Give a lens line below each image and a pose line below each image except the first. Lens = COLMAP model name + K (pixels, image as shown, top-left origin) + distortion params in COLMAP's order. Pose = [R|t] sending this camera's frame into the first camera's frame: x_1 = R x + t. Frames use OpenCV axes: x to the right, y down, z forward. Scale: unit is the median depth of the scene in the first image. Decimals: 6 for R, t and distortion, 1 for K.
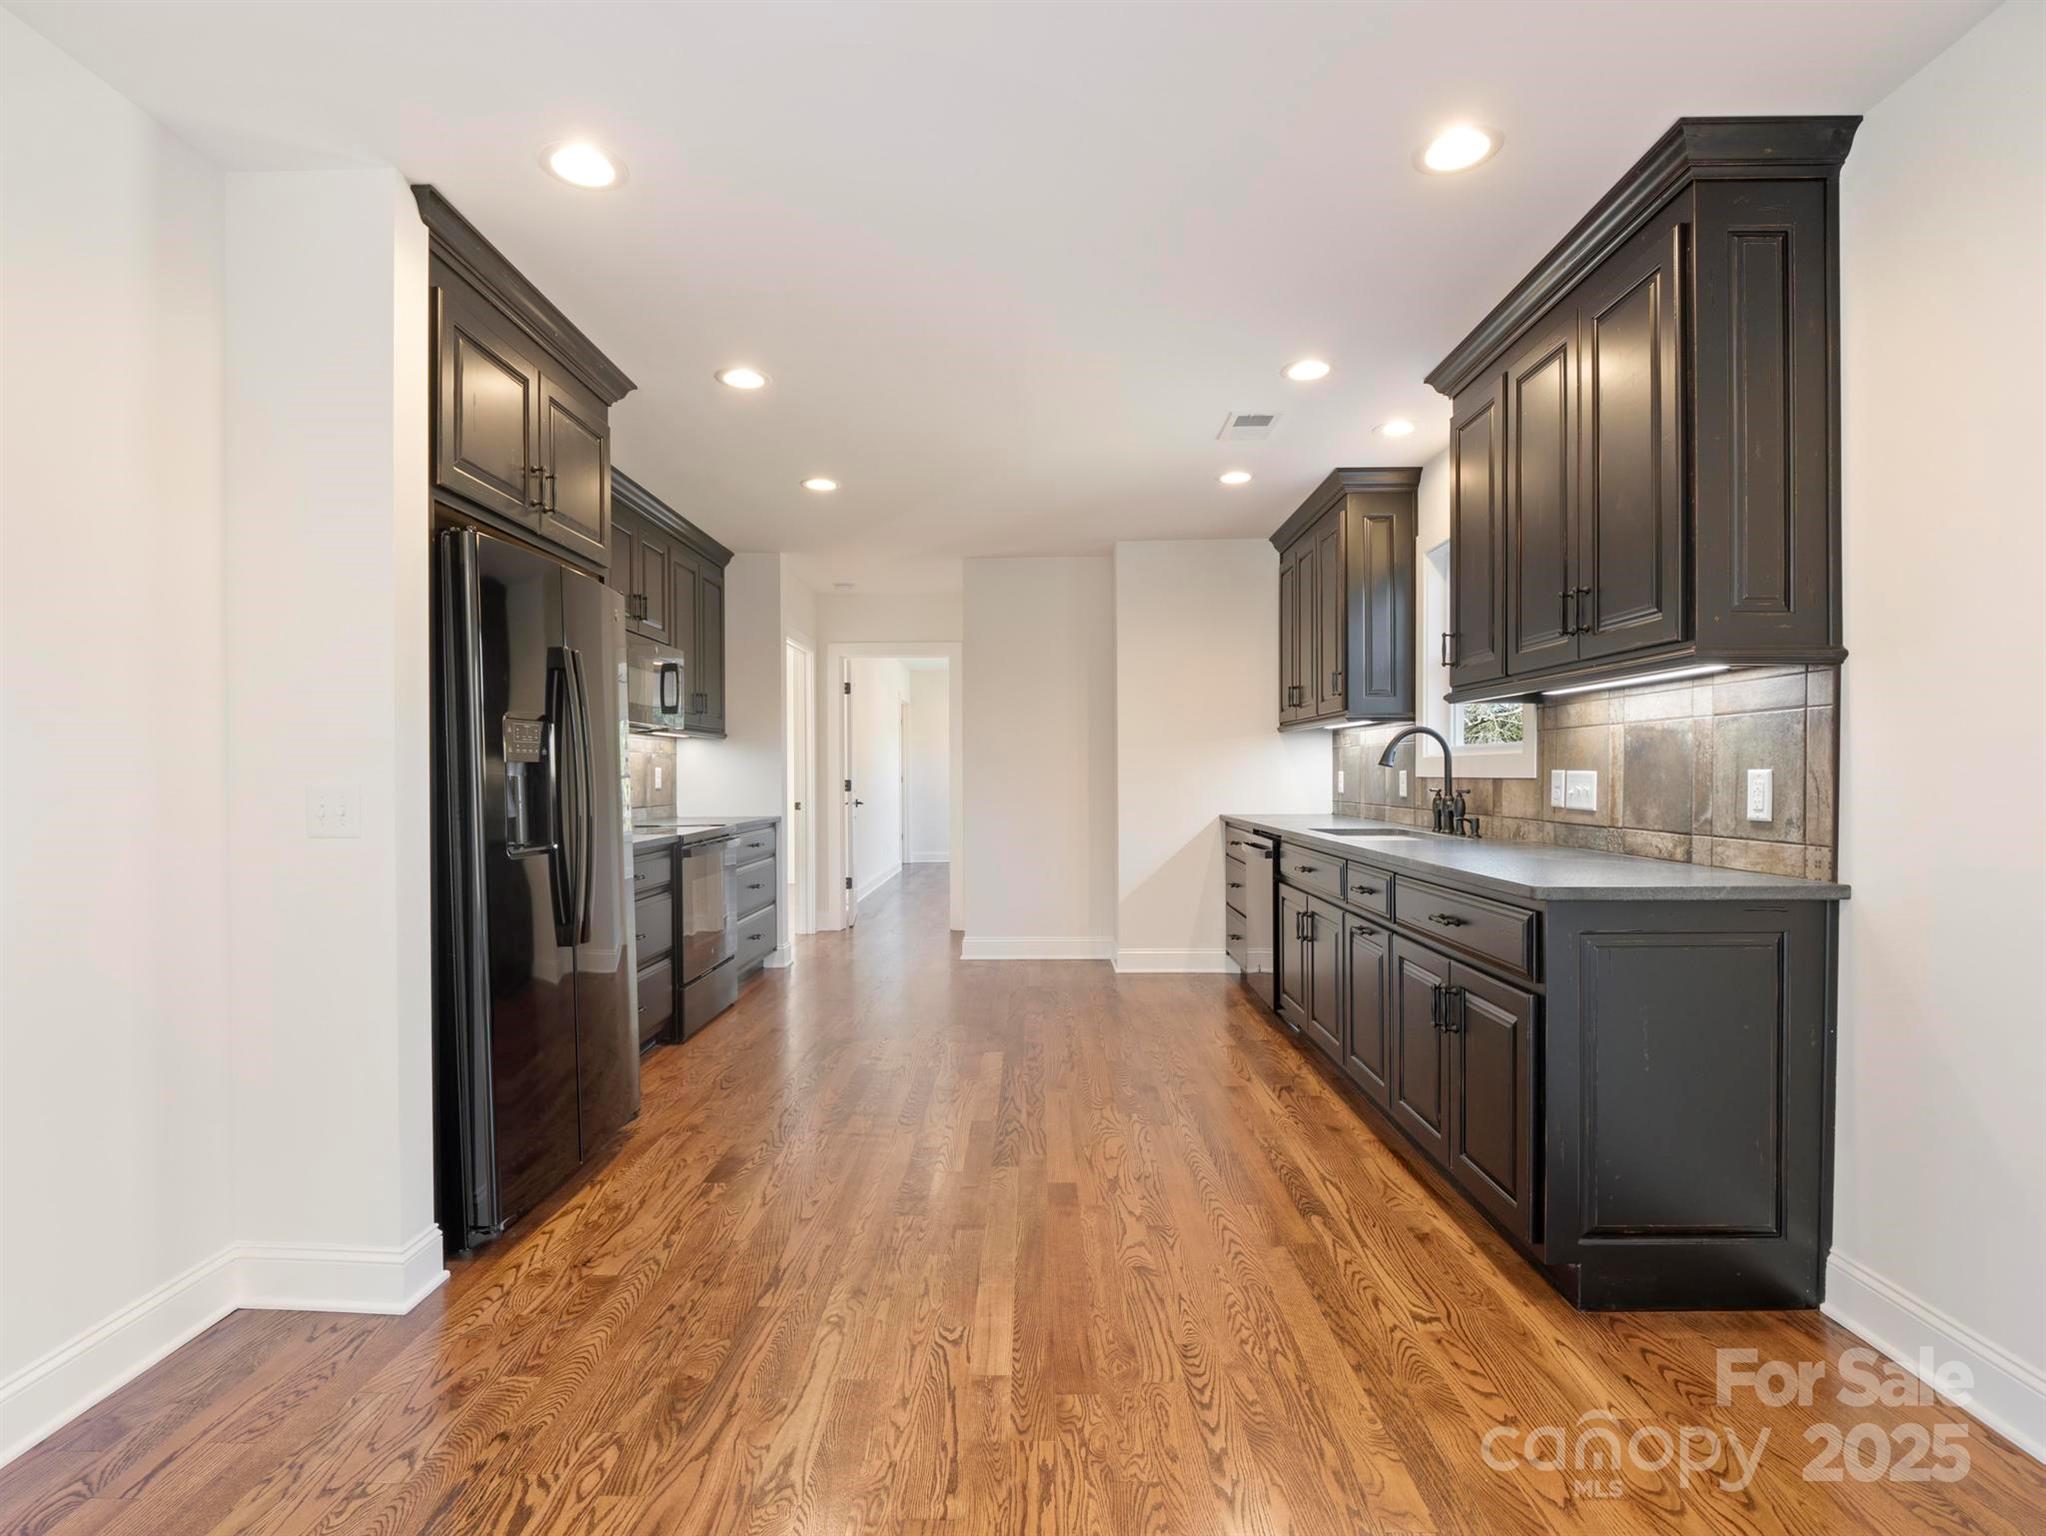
lens RADIAL K [[991.9, 0, 1021.0], [0, 991.9, 774.3], [0, 0, 1]] dist [-0.013630, -0.000970]
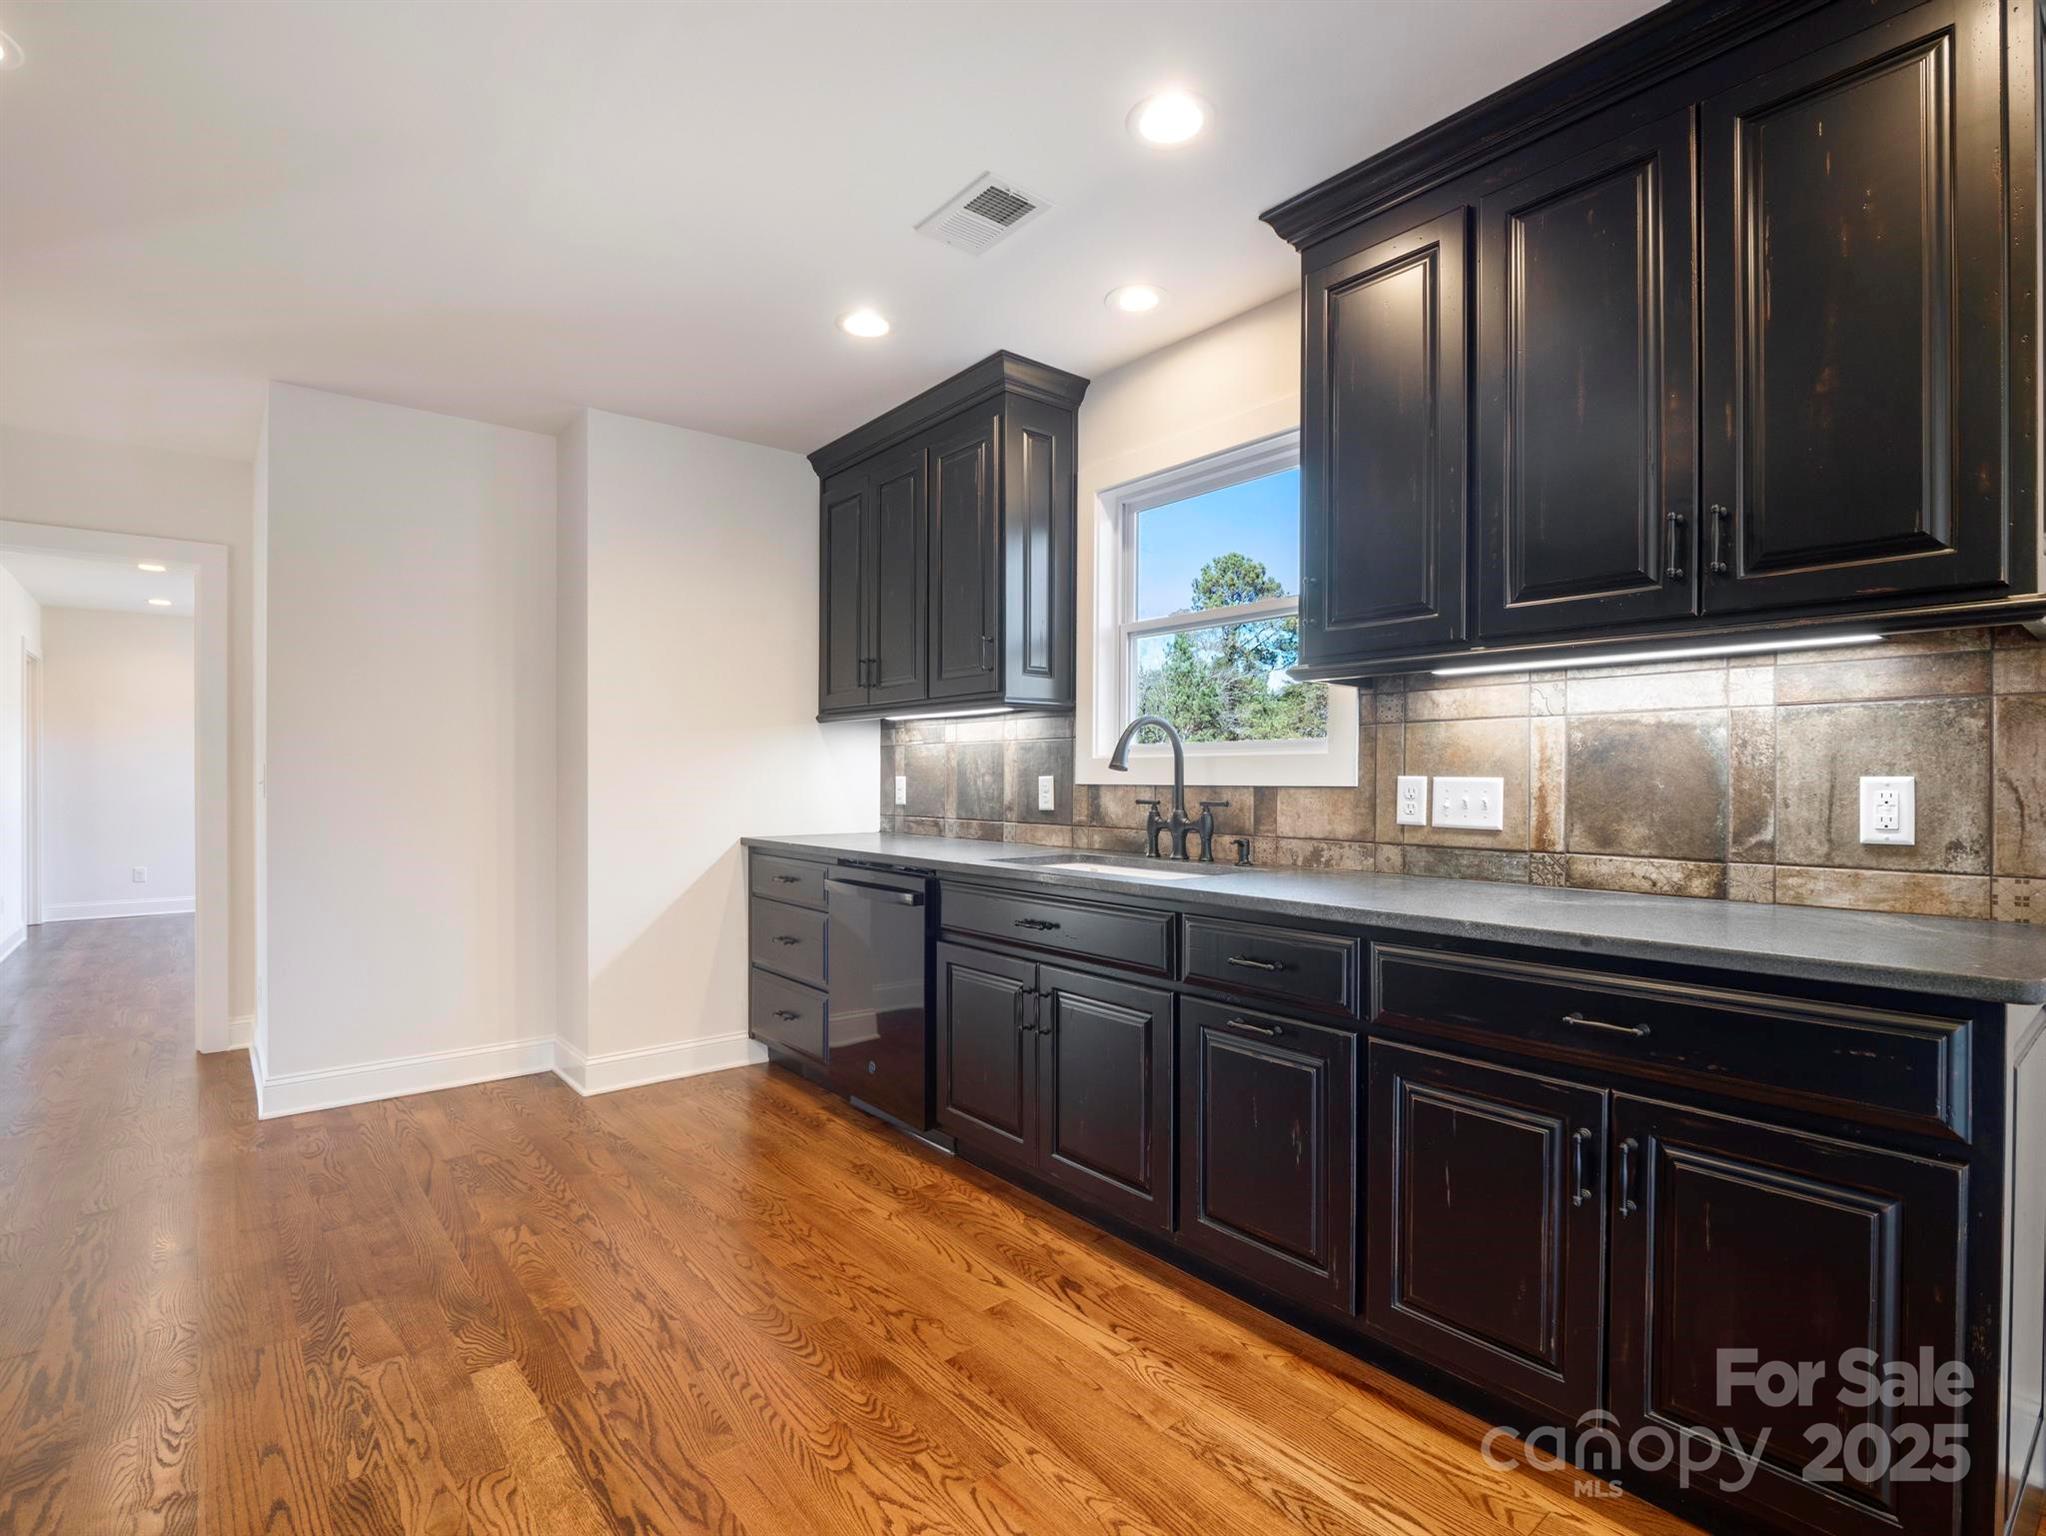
lens RADIAL K [[991.9, 0, 1021.3], [0, 991.9, 779.6], [0, 0, 1]] dist [-0.013630, -0.000970]
pose [[0.757949, 0.007089, 0.652275, -0.188940], [-0.006136, 0.999974, -0.003739, 0.003149], [-0.652285, -0.001168, 0.757973, 0.642733]]
